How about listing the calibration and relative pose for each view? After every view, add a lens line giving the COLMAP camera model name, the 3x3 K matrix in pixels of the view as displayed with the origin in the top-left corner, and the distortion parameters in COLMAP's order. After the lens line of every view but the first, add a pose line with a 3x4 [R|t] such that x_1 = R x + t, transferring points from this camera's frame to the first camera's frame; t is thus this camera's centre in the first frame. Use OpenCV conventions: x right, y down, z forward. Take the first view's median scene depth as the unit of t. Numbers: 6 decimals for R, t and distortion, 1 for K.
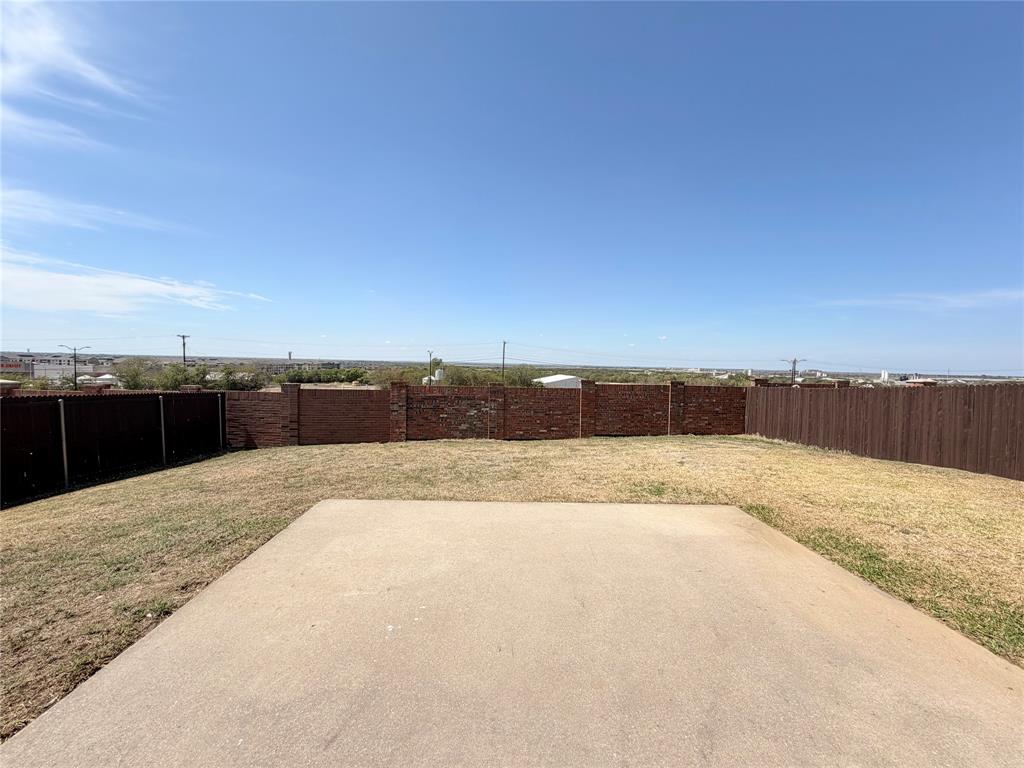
lens RADIAL K [[410.3, 0, 512.6], [0, 410.3, 384.0], [0, 0, 1]] dist [0.011014, -0.001628]
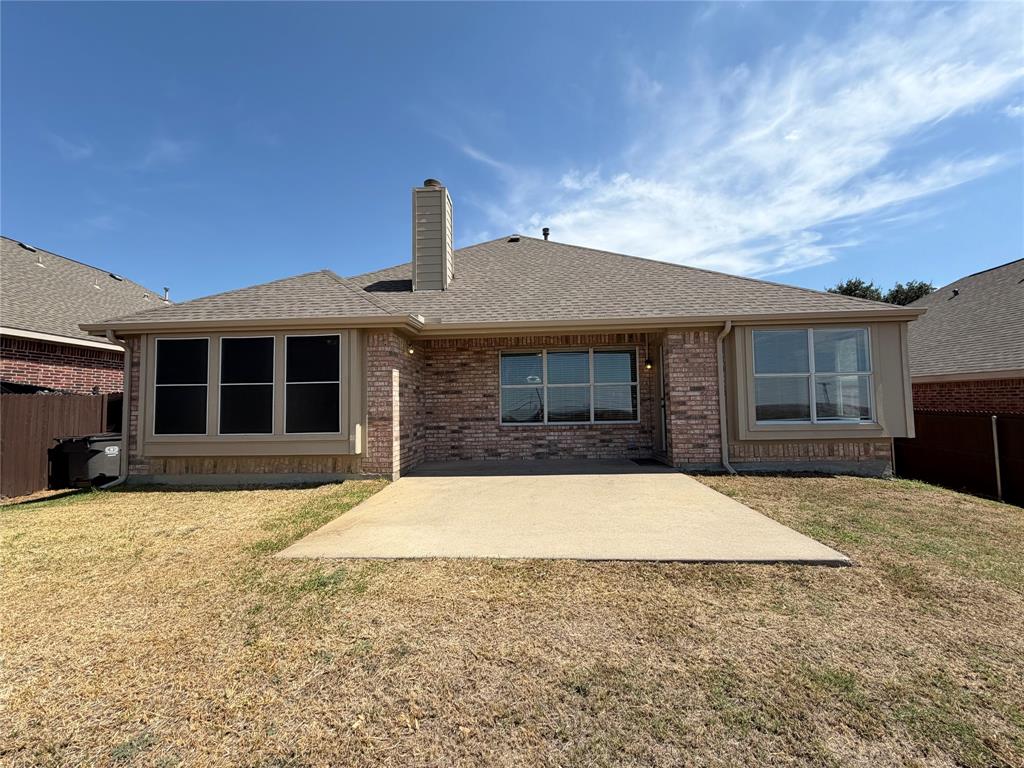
lens RADIAL K [[410.3, 0, 511.8], [0, 410.3, 385.9], [0, 0, 1]] dist [0.011014, -0.001628]
pose [[-0.998934, -0.017596, 0.042674, 0.109603], [-0.019527, 0.998785, -0.045245, 0.029388], [-0.041826, -0.046030, -0.998064, 2.006422]]
